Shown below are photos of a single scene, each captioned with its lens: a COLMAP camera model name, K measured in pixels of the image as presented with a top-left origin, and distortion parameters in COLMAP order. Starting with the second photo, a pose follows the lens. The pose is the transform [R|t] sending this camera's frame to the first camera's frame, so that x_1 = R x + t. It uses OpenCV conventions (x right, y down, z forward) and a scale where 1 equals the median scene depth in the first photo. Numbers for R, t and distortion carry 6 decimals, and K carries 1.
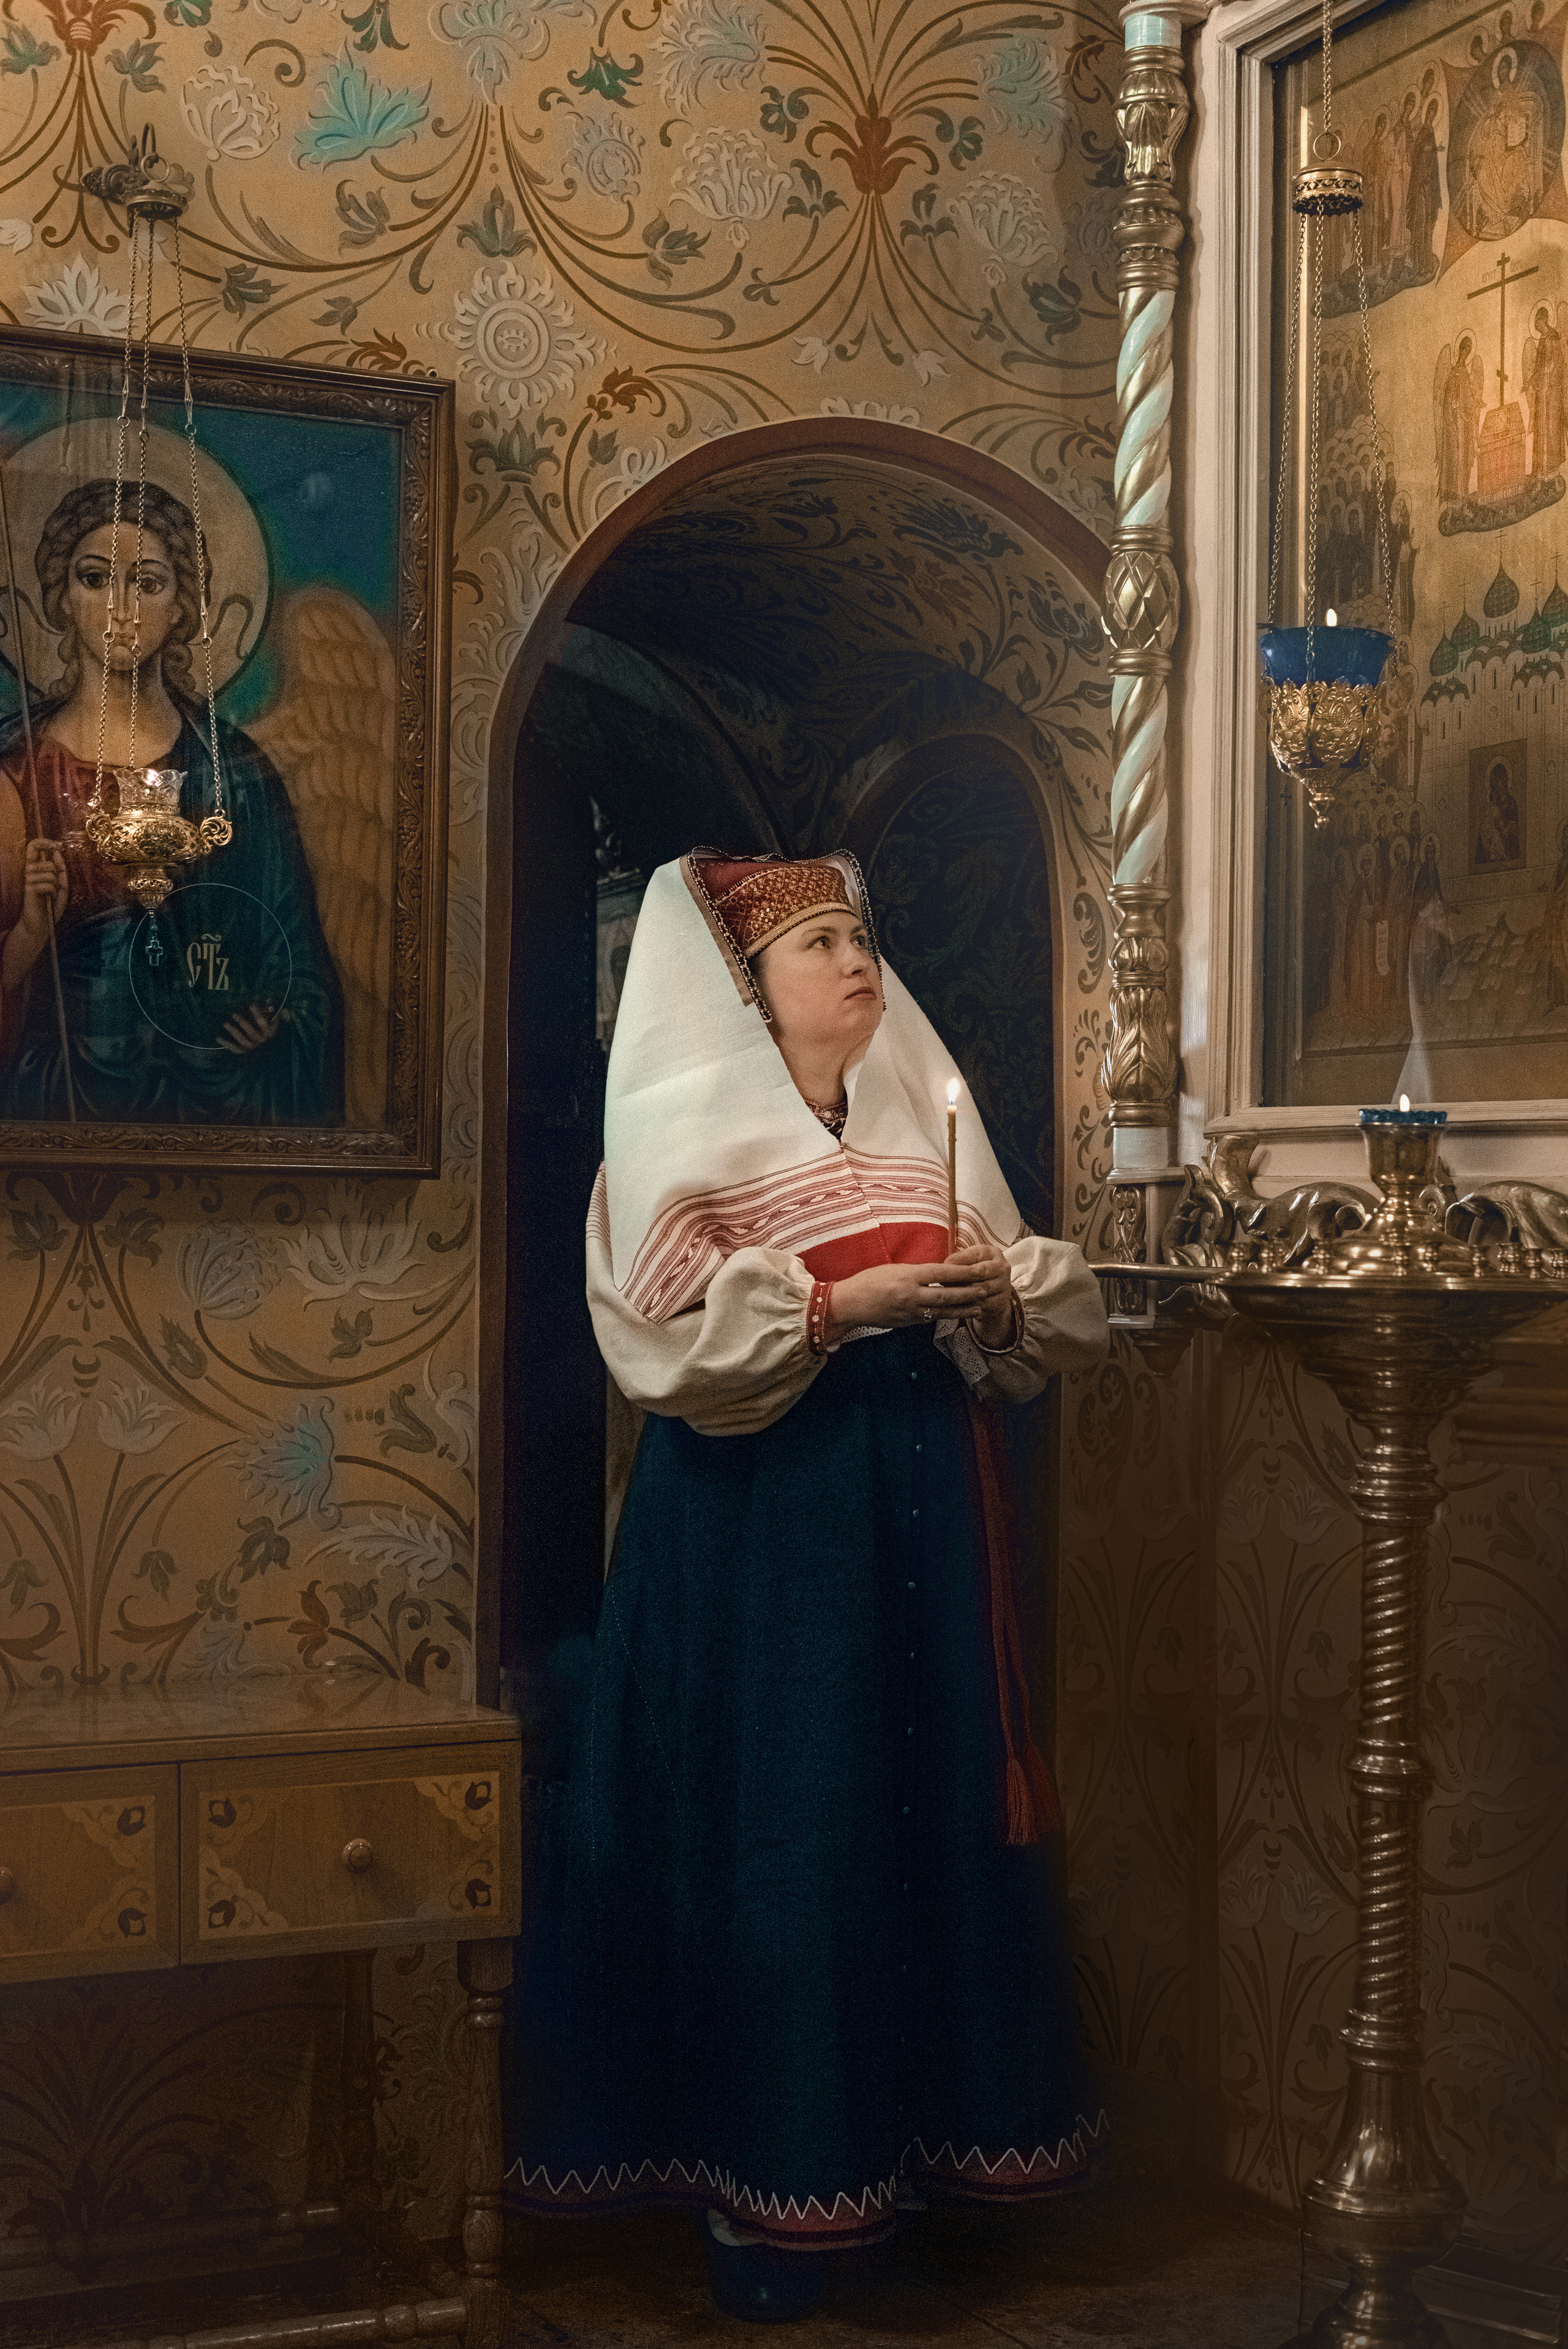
lens RADIAL K [[3366.5, 0, 784.0], [0, 3366.5, 1174.5], [0, 0, 1]] dist [-0.000666, -0.002443]
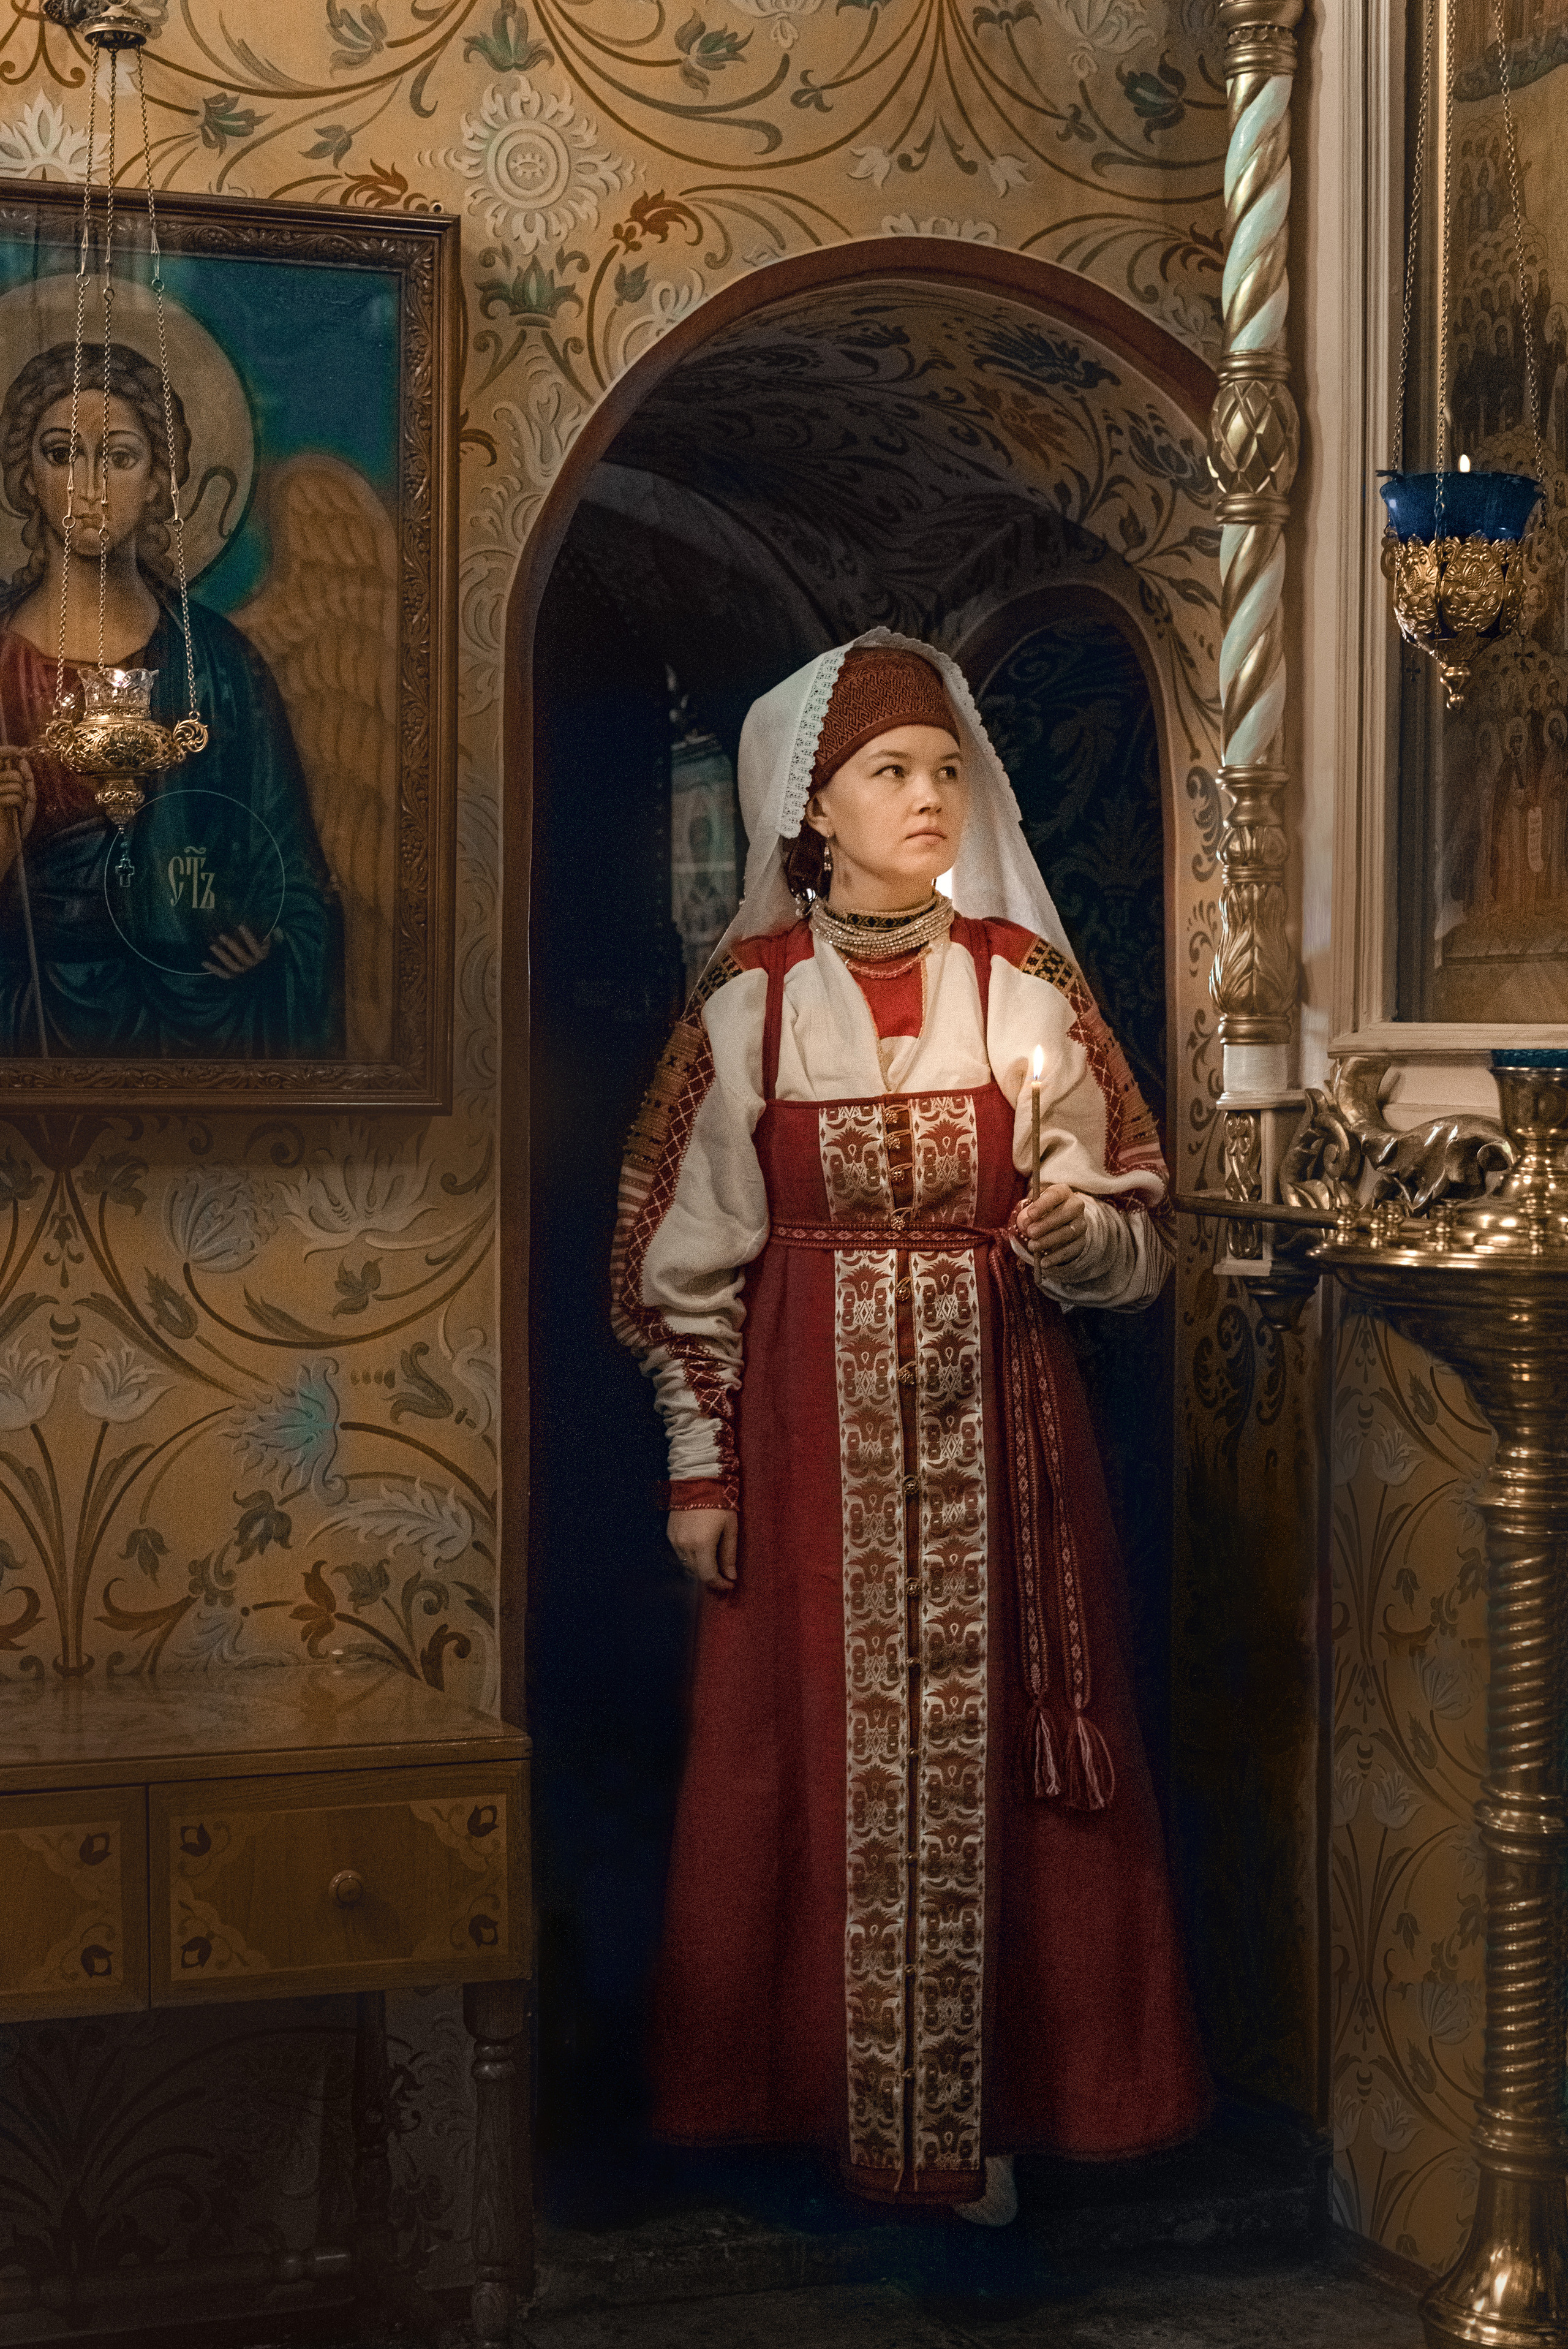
lens RADIAL K [[3451.7, 0, 563.1], [0, 3451.7, 1067.6], [0, 0, 1]] dist [-0.002509, 0.021403]
pose [[0.991959, -0.006627, -0.126383, 0.043028], [0.010486, 0.999498, 0.029894, -0.038350], [0.126122, -0.030979, 0.991531, 0.094725]]
